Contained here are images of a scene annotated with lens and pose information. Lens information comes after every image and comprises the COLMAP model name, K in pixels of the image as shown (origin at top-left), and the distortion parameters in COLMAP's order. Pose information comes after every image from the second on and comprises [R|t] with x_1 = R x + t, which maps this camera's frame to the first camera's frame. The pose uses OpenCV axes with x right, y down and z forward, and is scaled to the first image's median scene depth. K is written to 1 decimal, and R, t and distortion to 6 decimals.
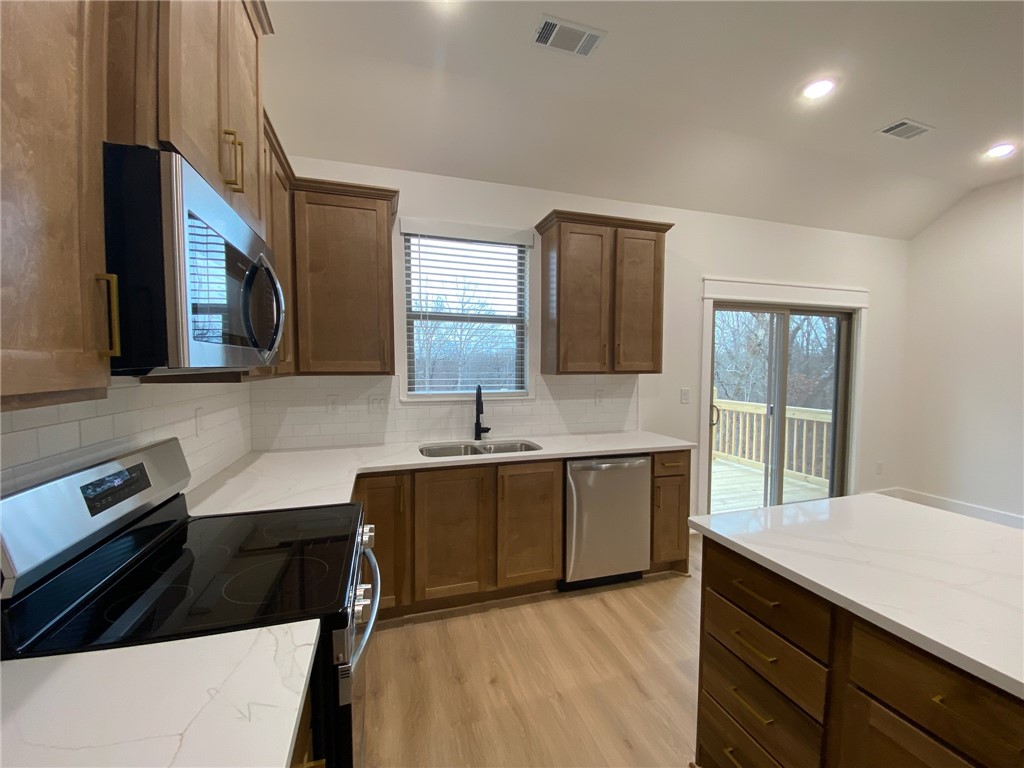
lens RADIAL K [[413.1, 0, 511.3], [0, 413.1, 382.9], [0, 0, 1]] dist [0.018153, -0.017876]
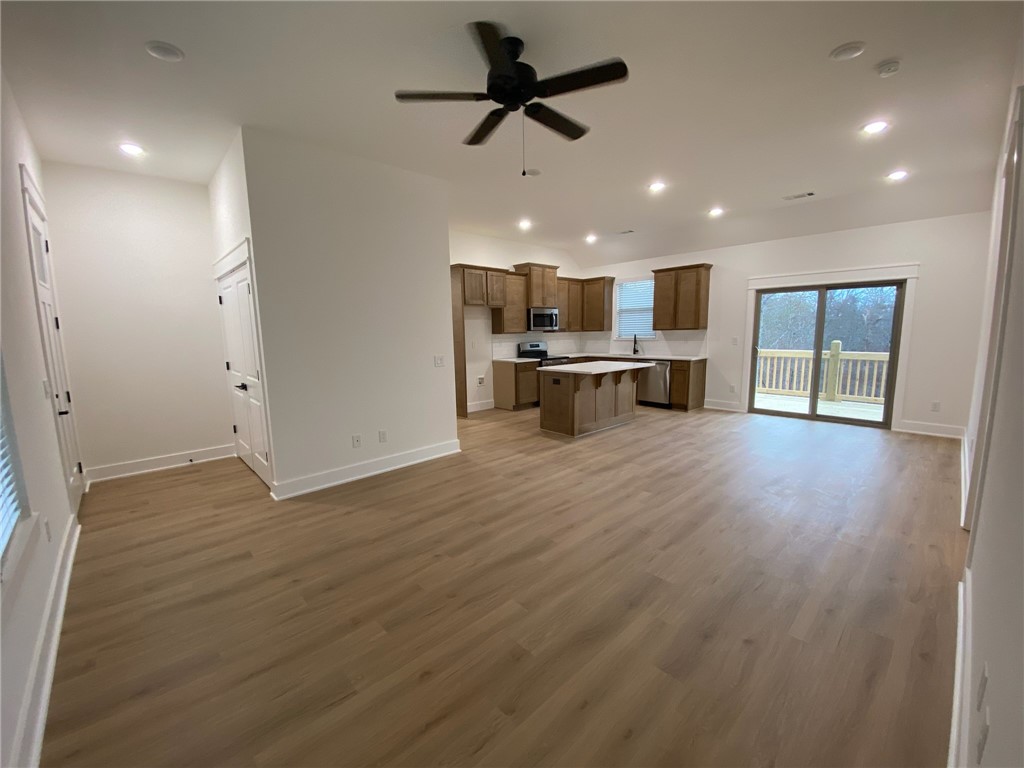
lens RADIAL K [[413.1, 0, 510.7], [0, 413.1, 385.1], [0, 0, 1]] dist [0.018153, -0.017876]
pose [[0.428508, 0.110773, -0.896722, 2.069466], [-0.019989, 0.993376, 0.113161, 0.043473], [0.903317, -0.030566, 0.427884, -0.963710]]
